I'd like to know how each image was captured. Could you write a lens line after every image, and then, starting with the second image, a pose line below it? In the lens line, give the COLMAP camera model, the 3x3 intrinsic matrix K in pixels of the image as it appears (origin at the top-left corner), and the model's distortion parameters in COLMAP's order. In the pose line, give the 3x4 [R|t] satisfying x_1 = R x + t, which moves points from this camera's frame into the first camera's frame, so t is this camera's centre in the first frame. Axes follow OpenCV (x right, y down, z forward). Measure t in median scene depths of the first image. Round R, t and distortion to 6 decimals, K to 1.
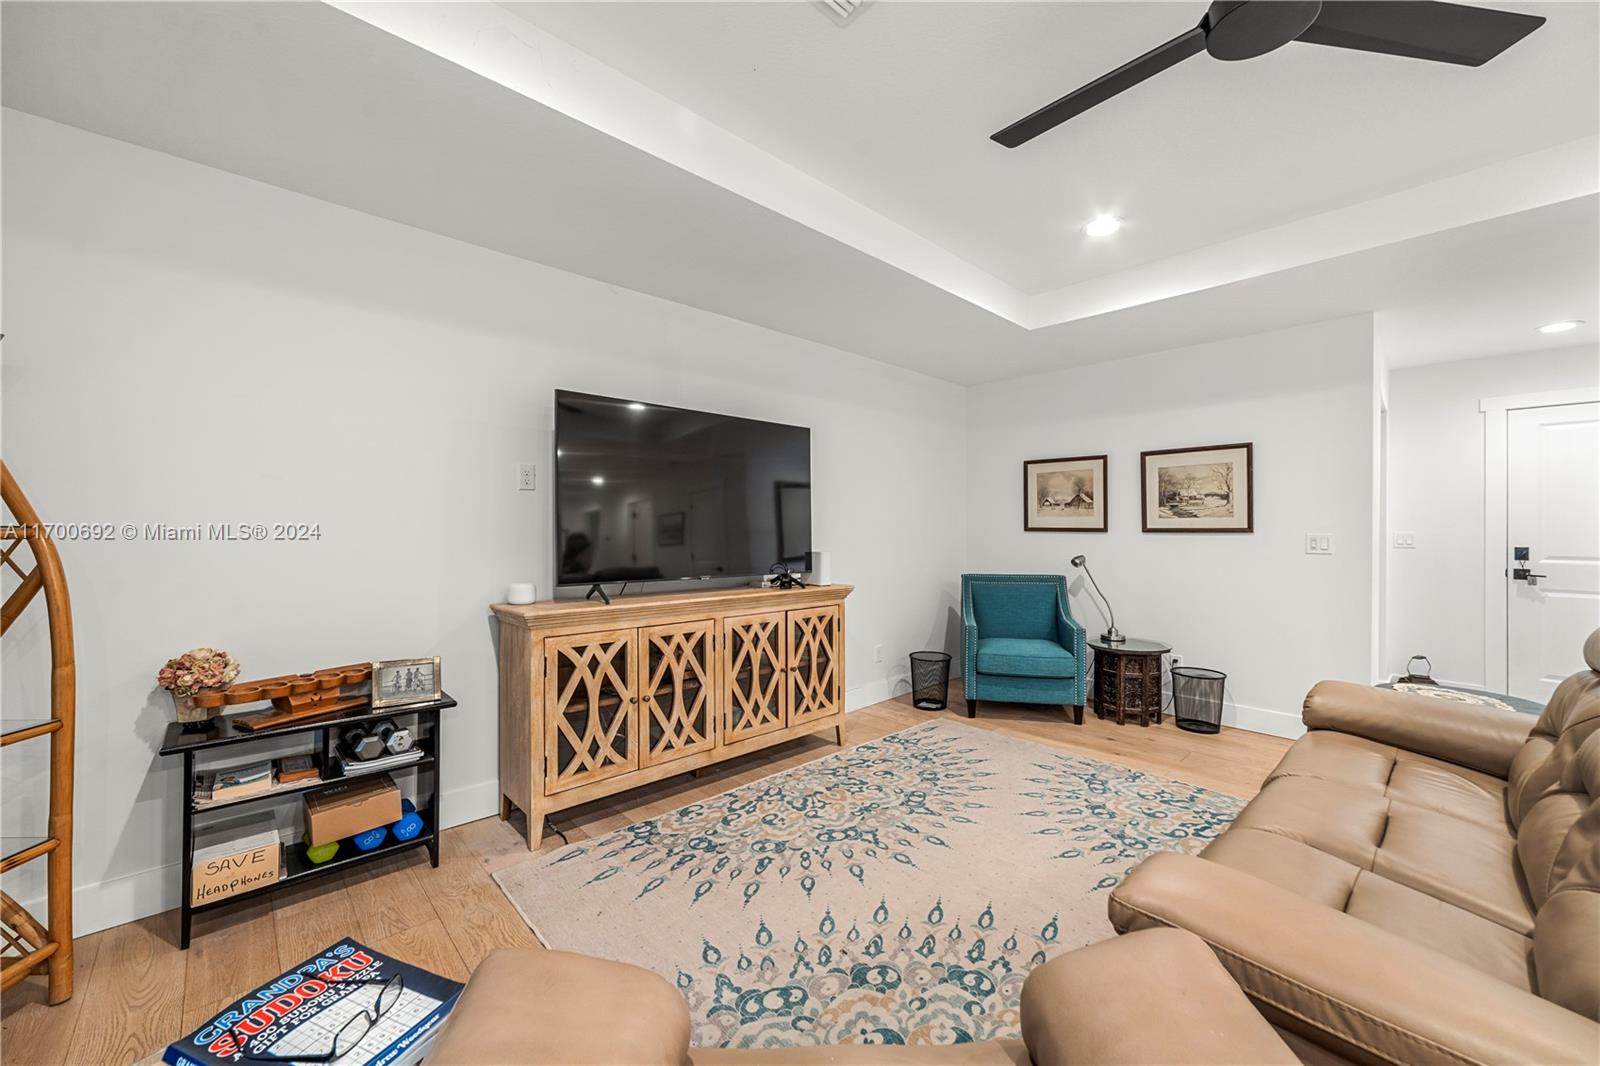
lens RADIAL K [[622.6, 0, 795.4], [0, 622.6, 512.8], [0, 0, 1]] dist [-0.013591, 0.000228]
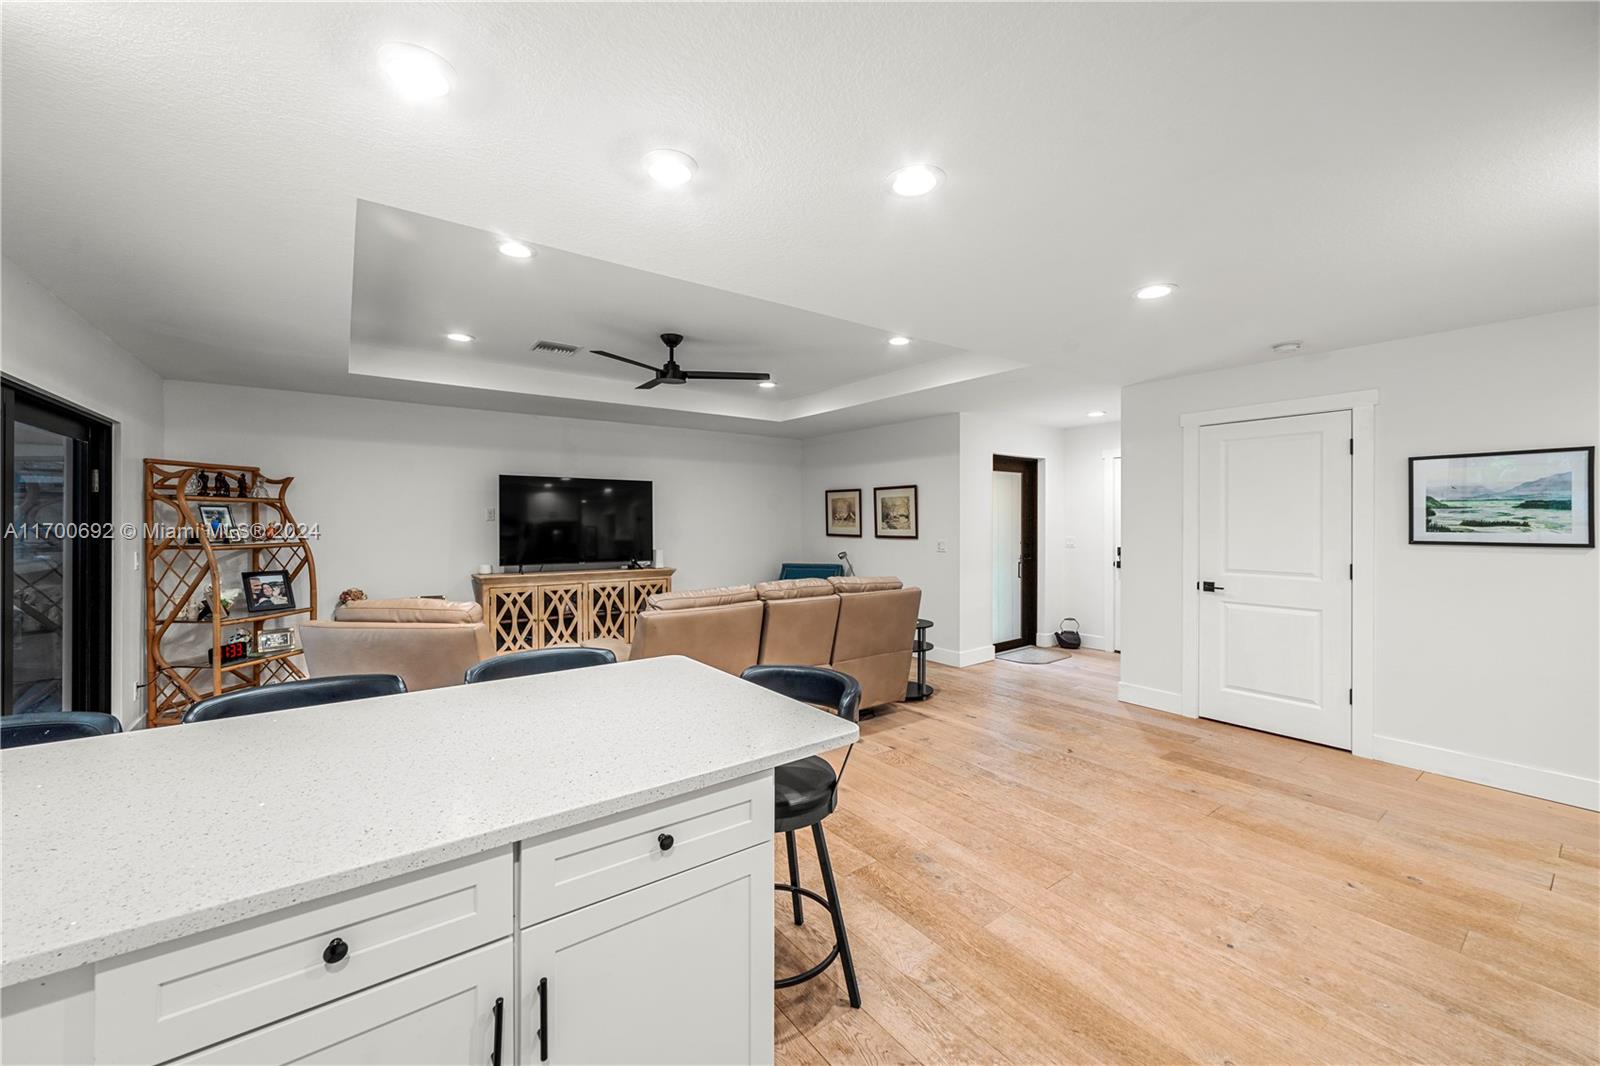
lens RADIAL K [[622.6, 0, 795.4], [0, 622.6, 512.8], [0, 0, 1]] dist [-0.013591, 0.000228]
pose [[0.993729, -0.003847, -0.111751, 0.798244], [0.005180, 0.999919, 0.011642, -0.078740], [0.111697, -0.012147, 0.993668, -0.931344]]
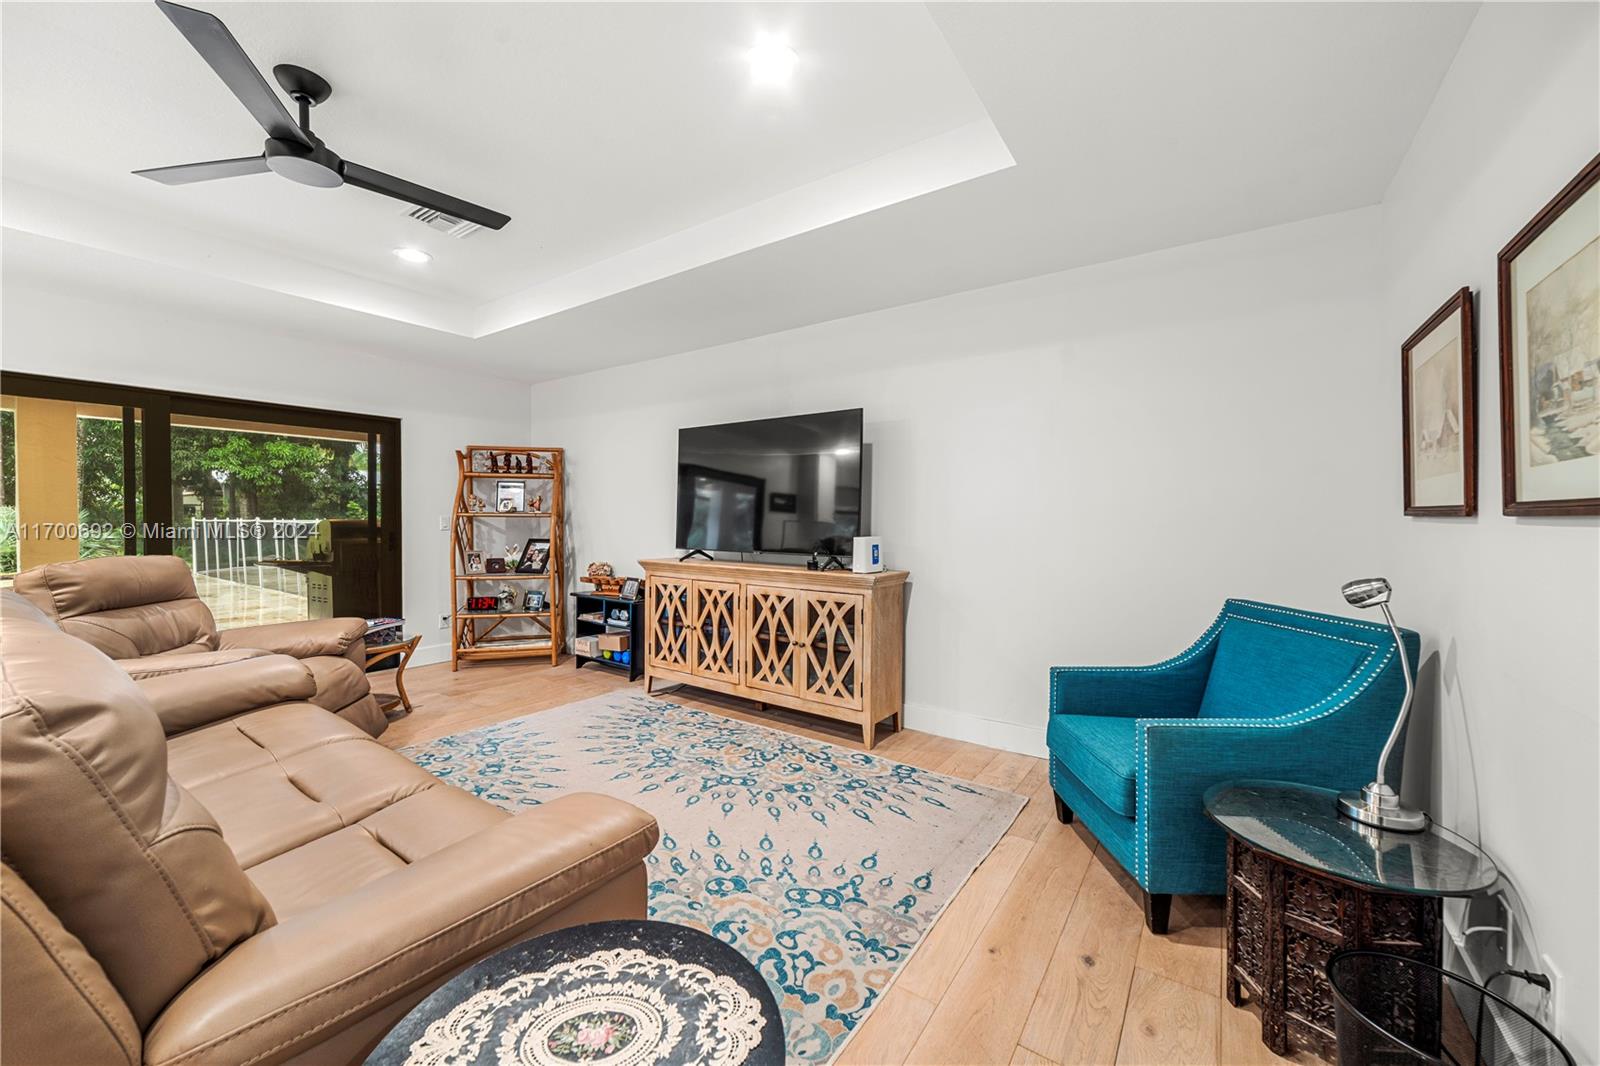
lens RADIAL K [[622.6, 0, 795.4], [0, 622.6, 512.8], [0, 0, 1]] dist [-0.013591, 0.000228]
pose [[0.192299, -0.011736, -0.981266, 1.187874], [0.018854, 0.999788, -0.008263, 0.038697], [0.981155, -0.016912, 0.192479, 0.899084]]
